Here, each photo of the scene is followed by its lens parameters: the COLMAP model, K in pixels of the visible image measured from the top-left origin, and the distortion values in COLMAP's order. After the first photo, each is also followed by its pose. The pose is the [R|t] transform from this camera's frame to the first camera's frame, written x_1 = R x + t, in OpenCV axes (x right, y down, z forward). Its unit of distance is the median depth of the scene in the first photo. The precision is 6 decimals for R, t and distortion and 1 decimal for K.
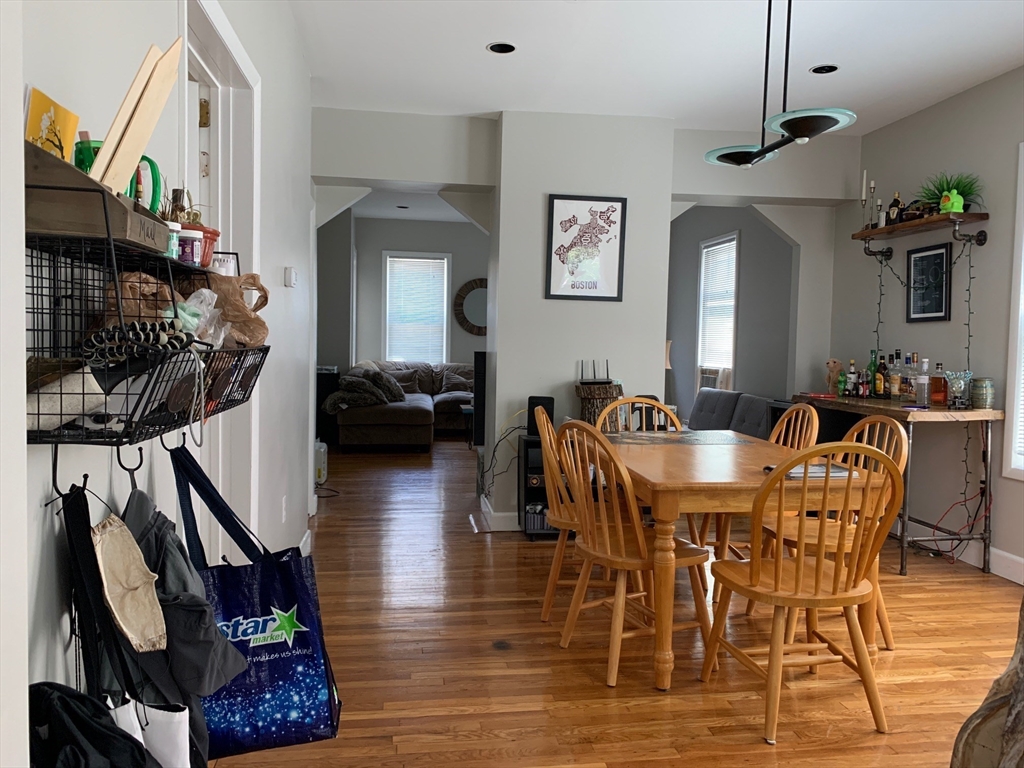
lens RADIAL K [[777.5, 0, 512.0], [0, 777.5, 384.0], [0, 0, 1]] dist [0.039608, -0.051940]
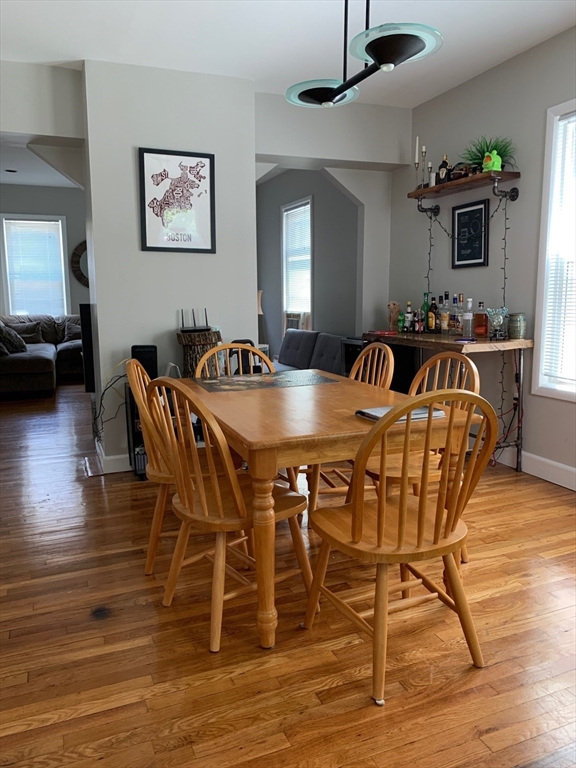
lens RADIAL K [[583.1, 0, 288.0], [0, 583.1, 384.0], [0, 0, 1]] dist [0.039608, -0.051940]
pose [[0.969636, -0.063170, 0.236254, 0.041103], [0.039475, 0.993823, 0.103718, -0.006759], [-0.241347, -0.091243, 0.966140, 0.199660]]
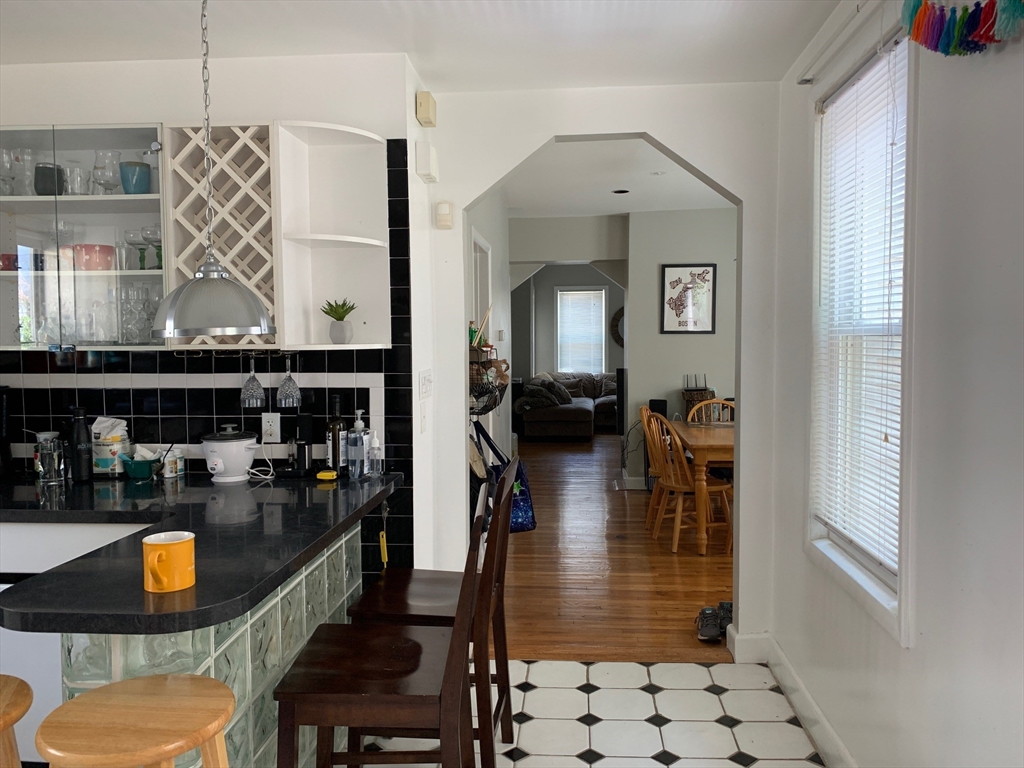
lens RADIAL K [[777.5, 0, 512.0], [0, 777.5, 384.0], [0, 0, 1]] dist [0.039608, -0.051940]
pose [[0.974763, -0.015576, -0.222700, 0.109667], [0.014899, 0.999878, -0.004722, -0.012192], [0.222746, 0.001285, 0.974876, -0.594017]]
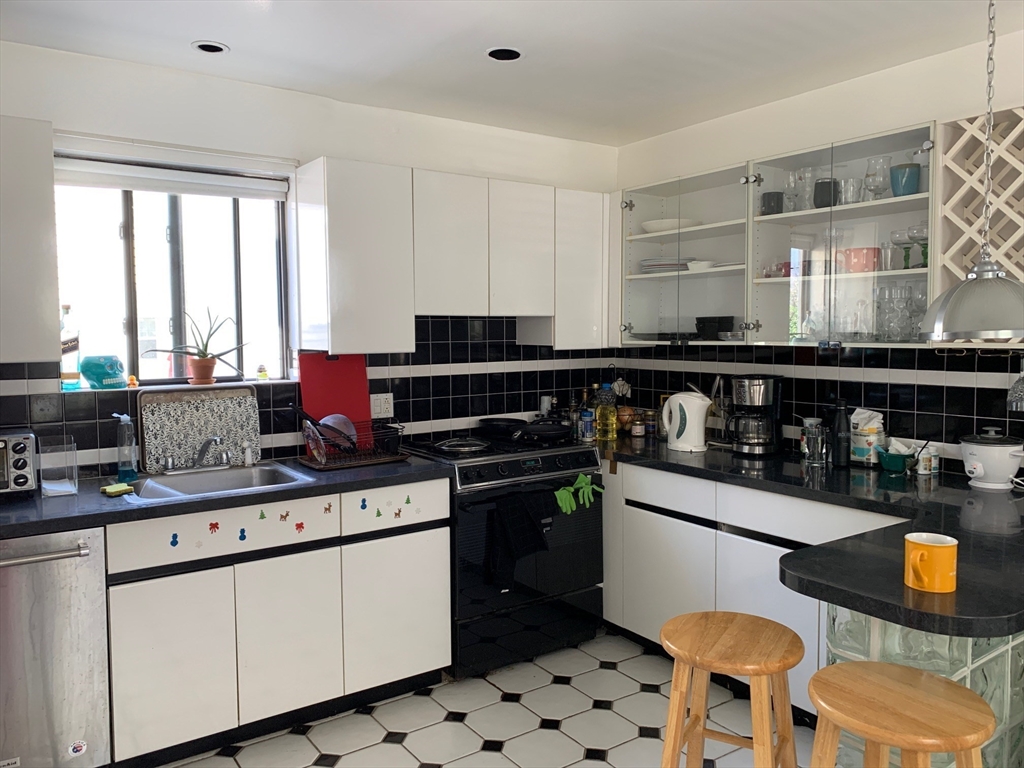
lens RADIAL K [[778.0, 0, 512.4], [0, 778.0, 376.6], [0, 0, 1]] dist [0.001576, -0.000899]
pose [[0.441516, 0.026572, -0.896860, 0.140674], [-0.033052, 0.999365, 0.013338, -0.062851], [0.896644, 0.023754, 0.442114, -0.748509]]
